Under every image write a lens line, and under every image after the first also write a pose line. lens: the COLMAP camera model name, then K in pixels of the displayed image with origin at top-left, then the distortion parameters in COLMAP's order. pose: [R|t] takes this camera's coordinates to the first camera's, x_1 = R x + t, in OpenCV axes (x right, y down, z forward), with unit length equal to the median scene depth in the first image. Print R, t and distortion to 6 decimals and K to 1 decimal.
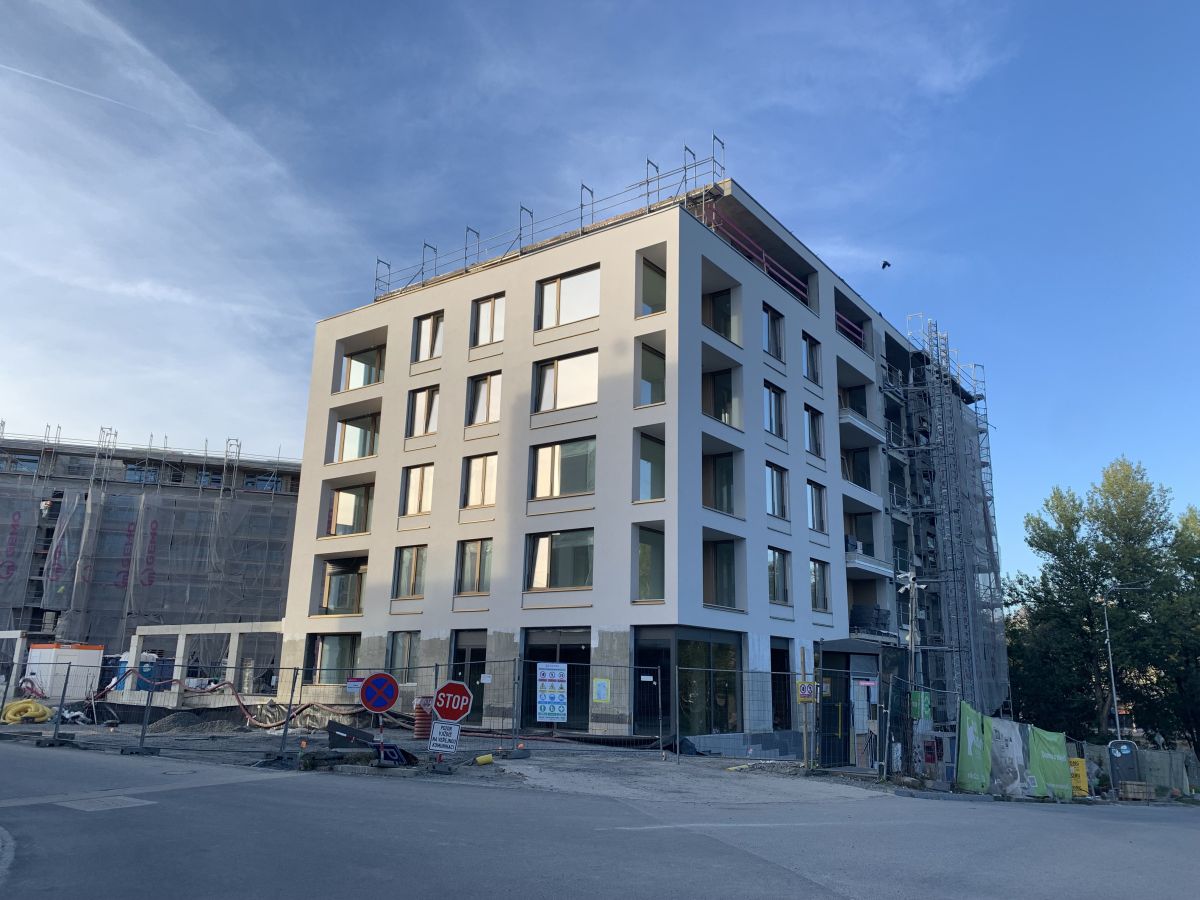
lens RADIAL K [[917.2, 0, 600.0], [0, 917.2, 450.0], [0, 0, 1]] dist [0.000513, 0.002098]
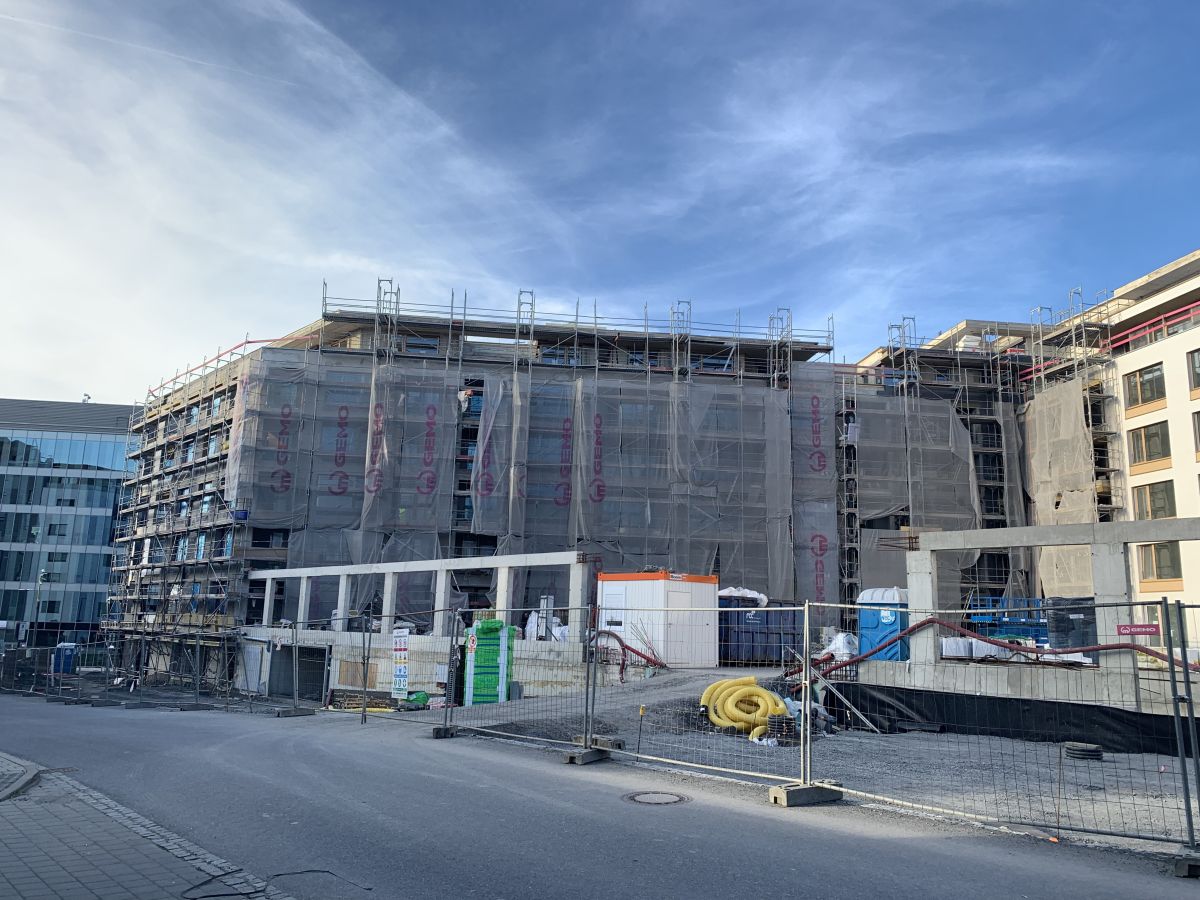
lens RADIAL K [[911.0, 0, 579.5], [0, 911.0, 500.6], [0, 0, 1]] dist [-0.001988, -0.006058]
pose [[0.977142, -0.022130, -0.211432, -0.668839], [0.045235, 0.993435, 0.105076, 0.131618], [0.207718, -0.112238, 0.971728, 0.550412]]
